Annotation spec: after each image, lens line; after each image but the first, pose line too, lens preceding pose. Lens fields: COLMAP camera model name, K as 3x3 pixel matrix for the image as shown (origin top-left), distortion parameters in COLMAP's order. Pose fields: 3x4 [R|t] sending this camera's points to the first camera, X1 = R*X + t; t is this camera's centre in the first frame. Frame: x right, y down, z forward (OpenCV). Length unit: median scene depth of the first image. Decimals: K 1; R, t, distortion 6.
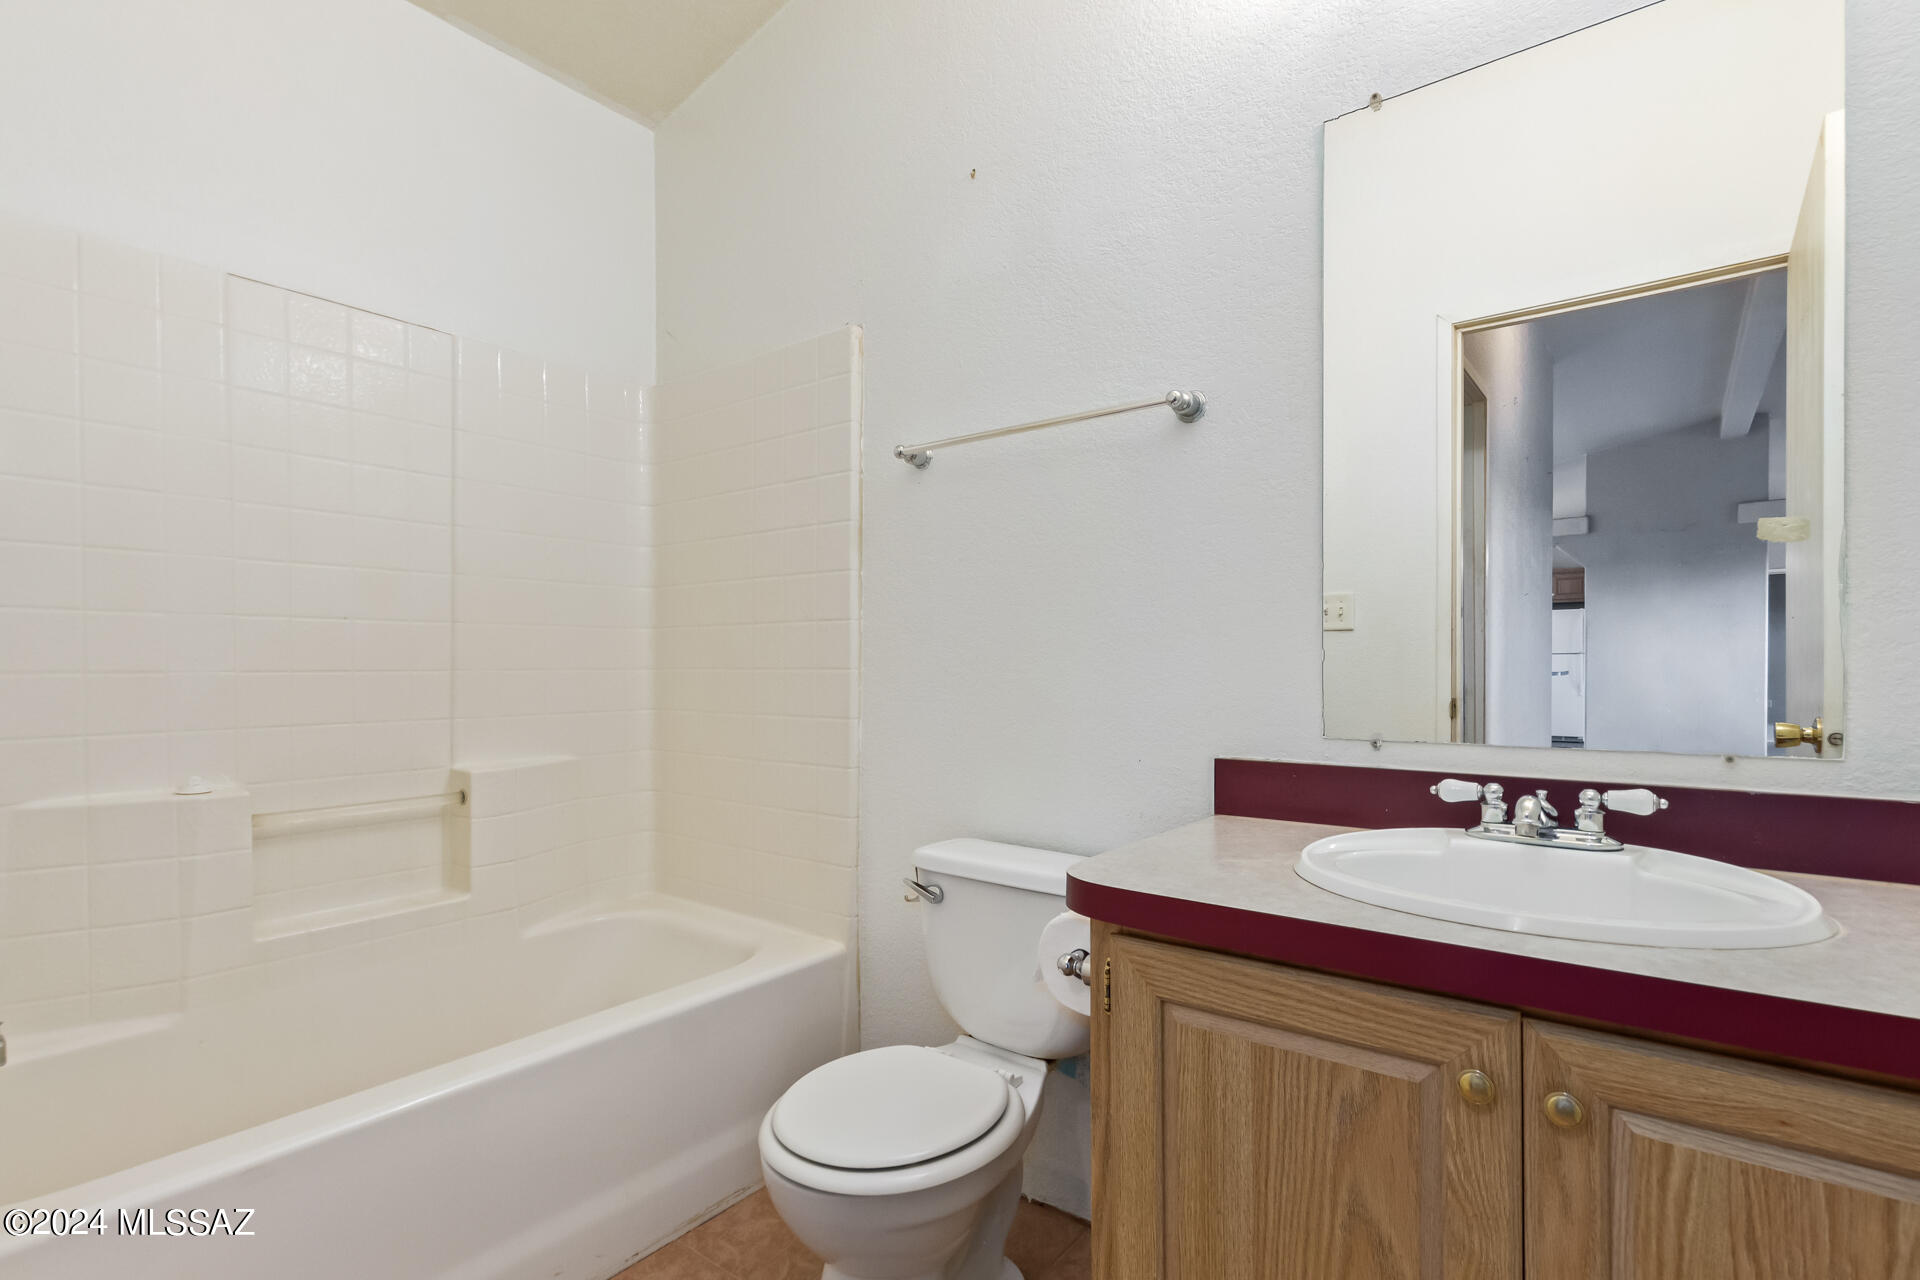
lens RADIAL K [[902.9, 0, 958.9], [0, 902.9, 651.6], [0, 0, 1]] dist [0.005799, -0.000485]
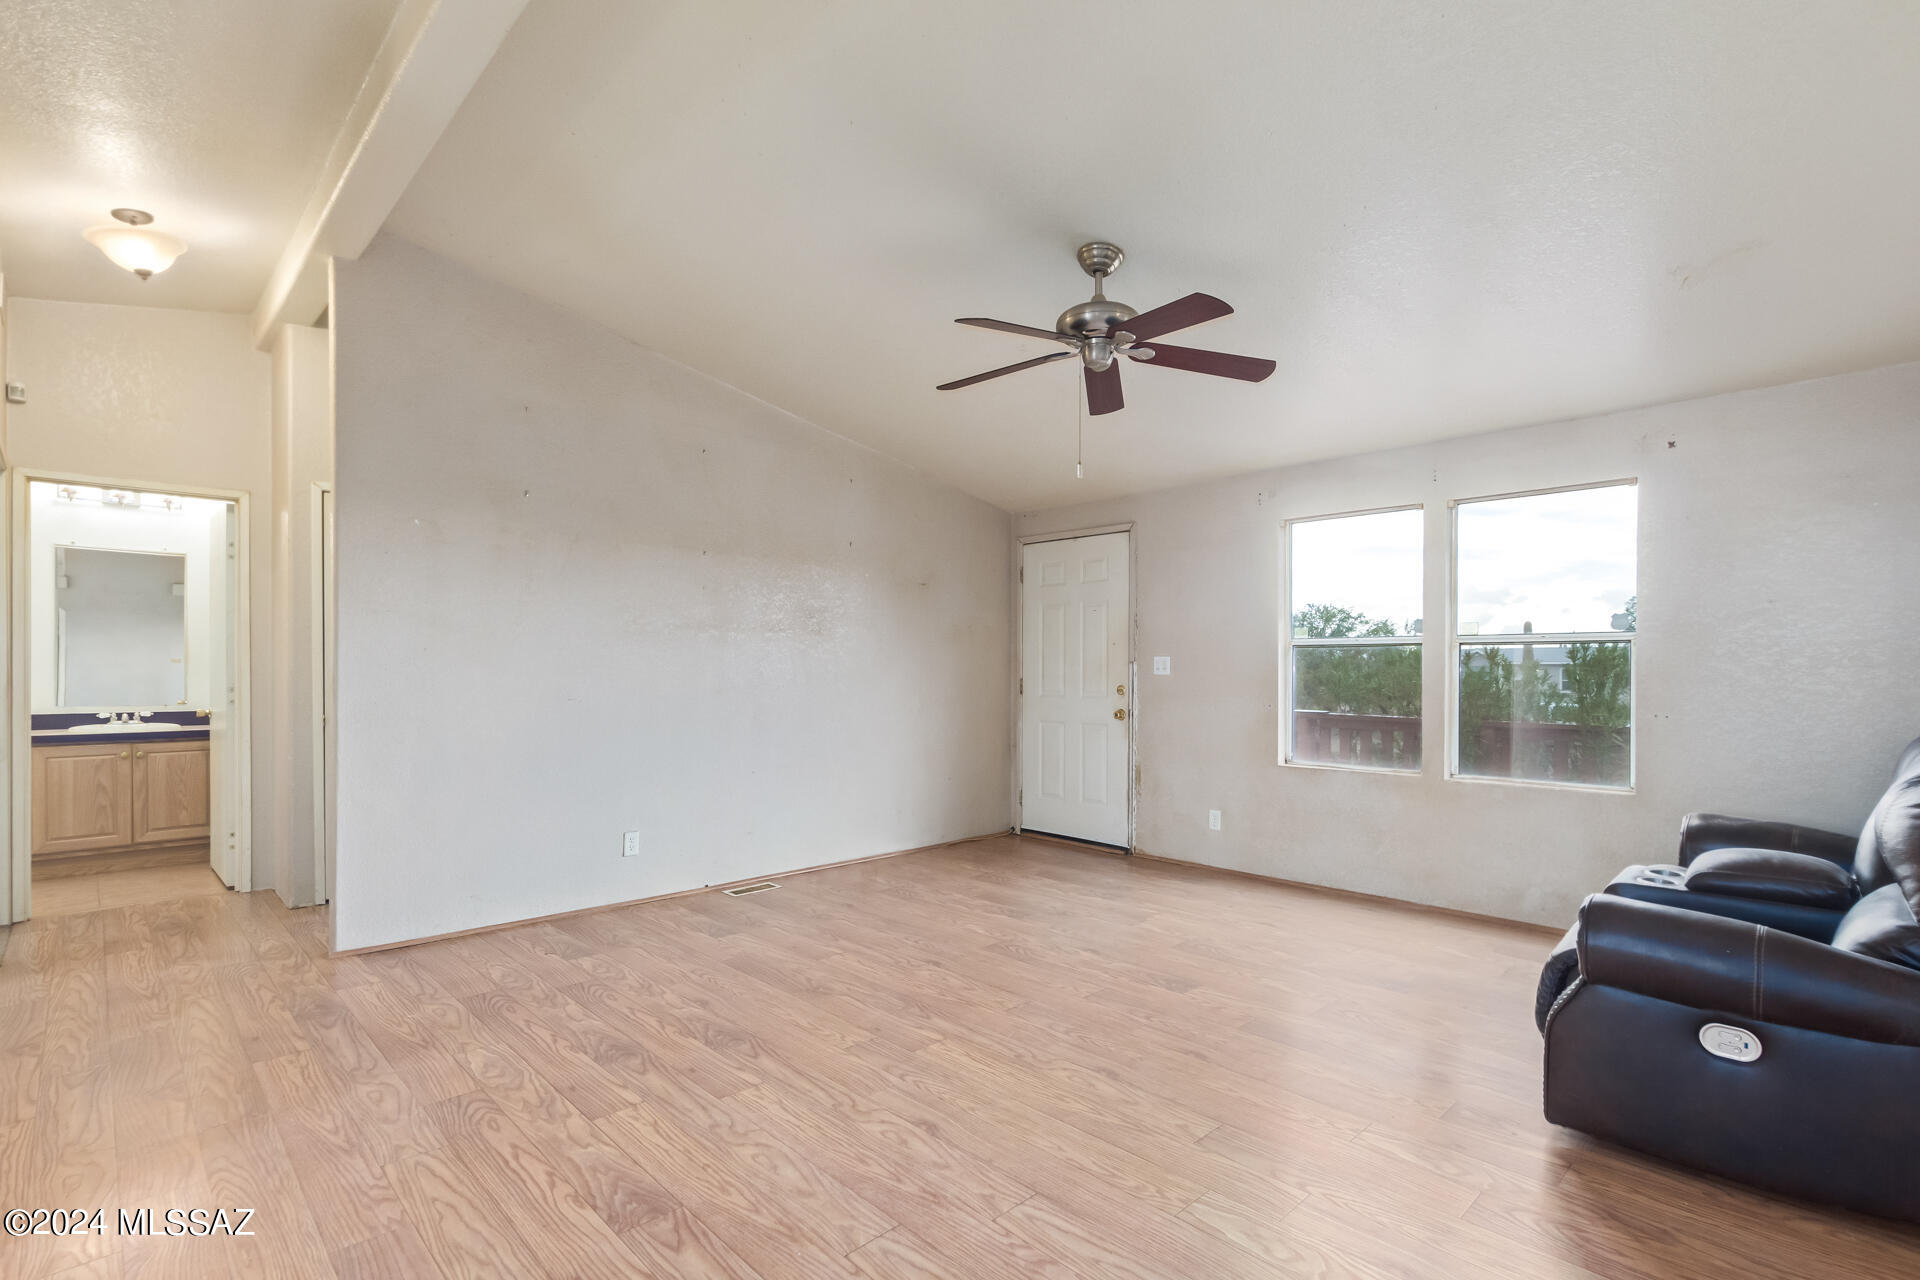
lens RADIAL K [[902.9, 0, 953.0], [0, 902.9, 655.7], [0, 0, 1]] dist [0.005799, -0.000485]
pose [[0.150571, 0.012087, 0.988525, -4.324902], [-0.004989, 0.999922, -0.011466, -0.140152], [-0.988587, -0.003205, 0.150620, -5.072927]]
